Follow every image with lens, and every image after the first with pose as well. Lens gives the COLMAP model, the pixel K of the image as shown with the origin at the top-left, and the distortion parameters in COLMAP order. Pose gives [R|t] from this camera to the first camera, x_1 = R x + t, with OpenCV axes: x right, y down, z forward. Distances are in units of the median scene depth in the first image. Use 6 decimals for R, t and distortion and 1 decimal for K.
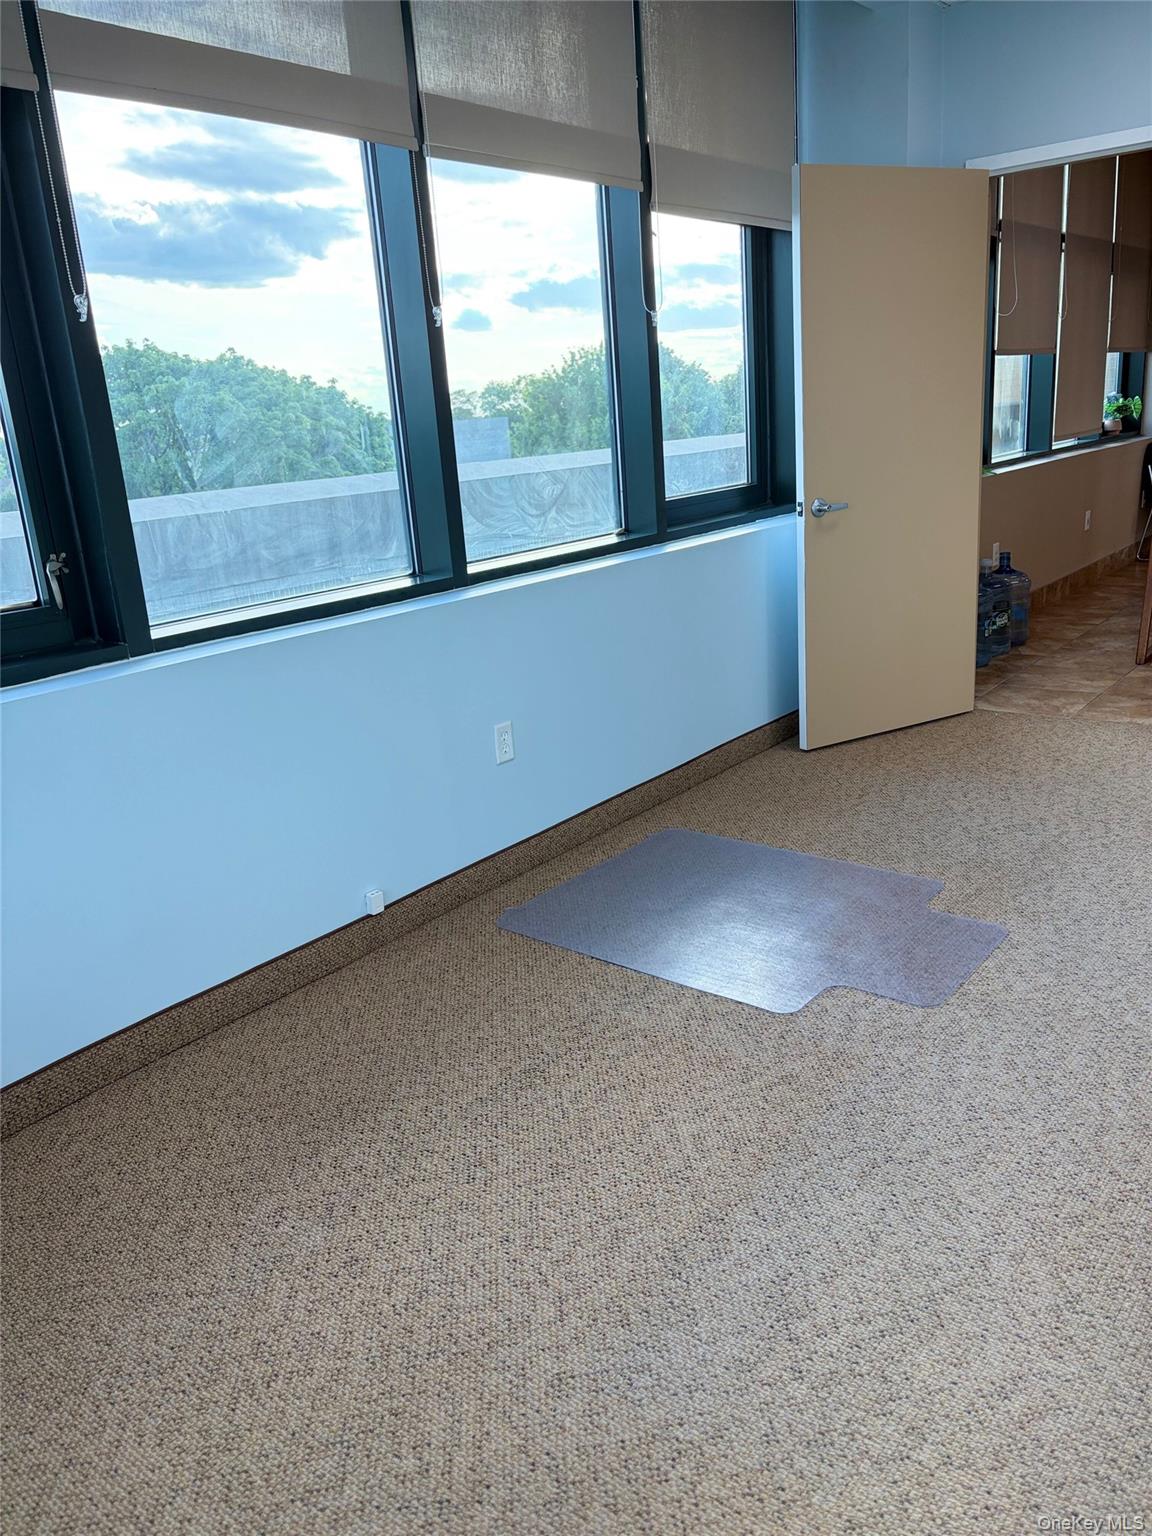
lens RADIAL K [[1167.4, 0, 576.0], [0, 1167.4, 768.0], [0, 0, 1]] dist [0.021374, -0.008156]
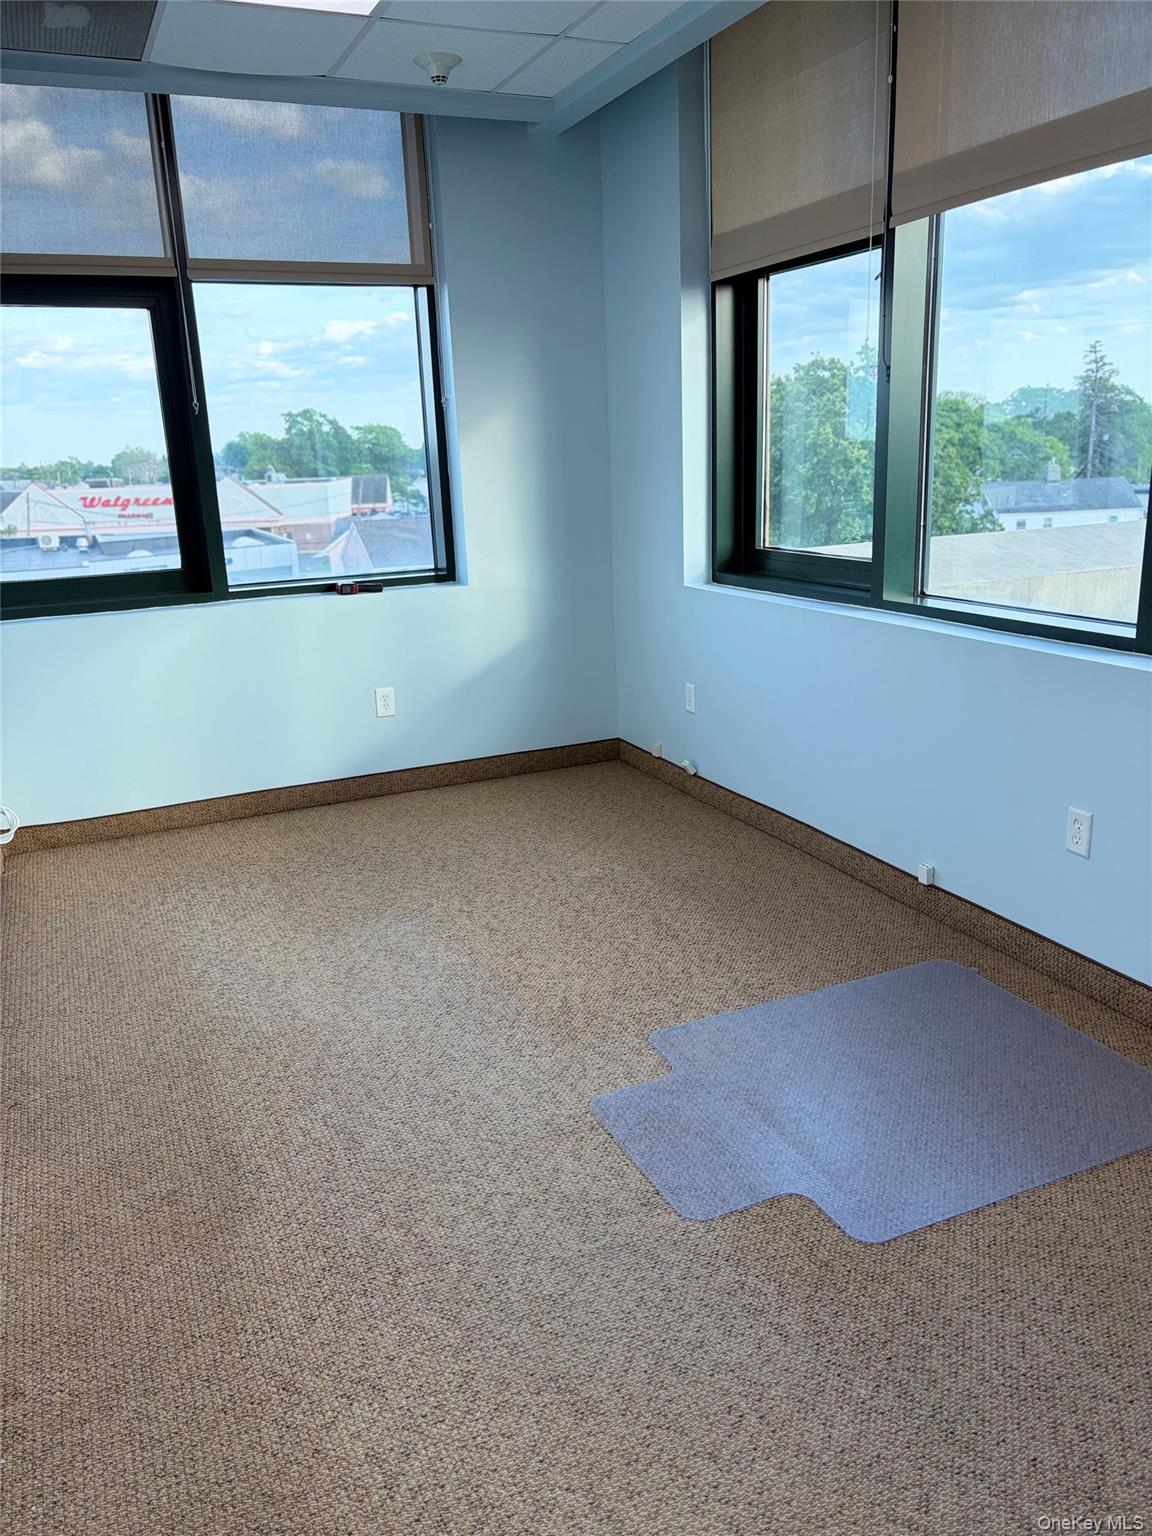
lens RADIAL K [[1133.2, 0, 576.0], [0, 1133.2, 768.0], [0, 0, 1]] dist [0.002784, 0.001885]
pose [[-0.452299, 0.322271, -0.831605, 1.071787], [-0.194566, 0.874319, 0.444646, -0.494685], [0.870385, 0.362915, -0.332750, 1.268831]]
